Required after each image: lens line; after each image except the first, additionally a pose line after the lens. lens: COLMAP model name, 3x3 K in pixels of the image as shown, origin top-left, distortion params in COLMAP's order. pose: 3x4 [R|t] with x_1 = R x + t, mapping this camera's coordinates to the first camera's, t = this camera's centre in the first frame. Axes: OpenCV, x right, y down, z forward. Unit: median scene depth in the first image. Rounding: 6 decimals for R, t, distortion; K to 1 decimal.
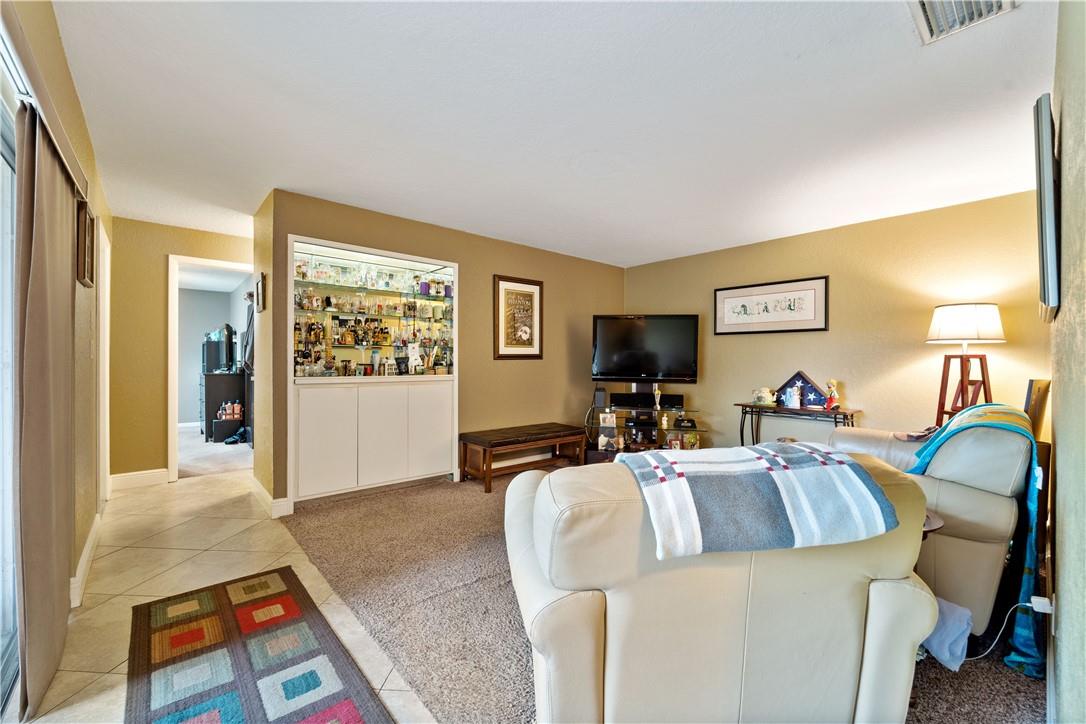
lens RADIAL K [[448.5, 0, 549.1], [0, 448.5, 362.4], [0, 0, 1]] dist [-0.001442, -0.002287]
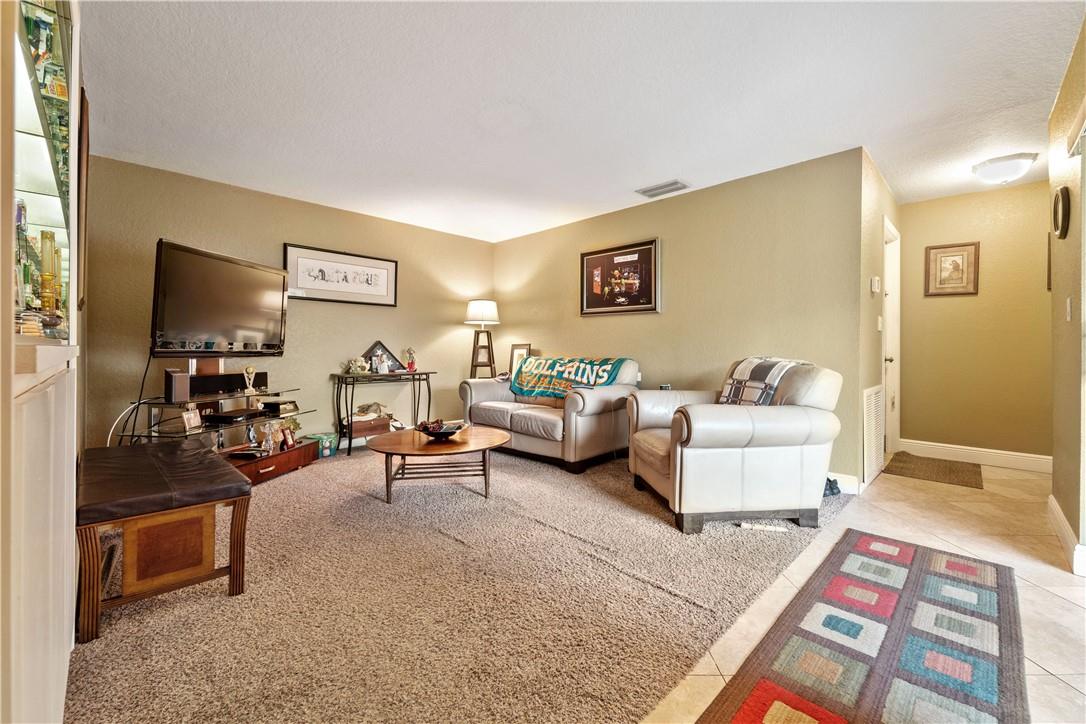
lens RADIAL K [[448.5, 0, 548.7], [0, 448.5, 355.0], [0, 0, 1]] dist [-0.001442, -0.002287]
pose [[-0.065956, -0.019969, 0.997623, -0.949849], [-0.004247, 0.999796, 0.019731, 0.049579], [-0.997813, -0.002936, -0.066027, 1.087145]]
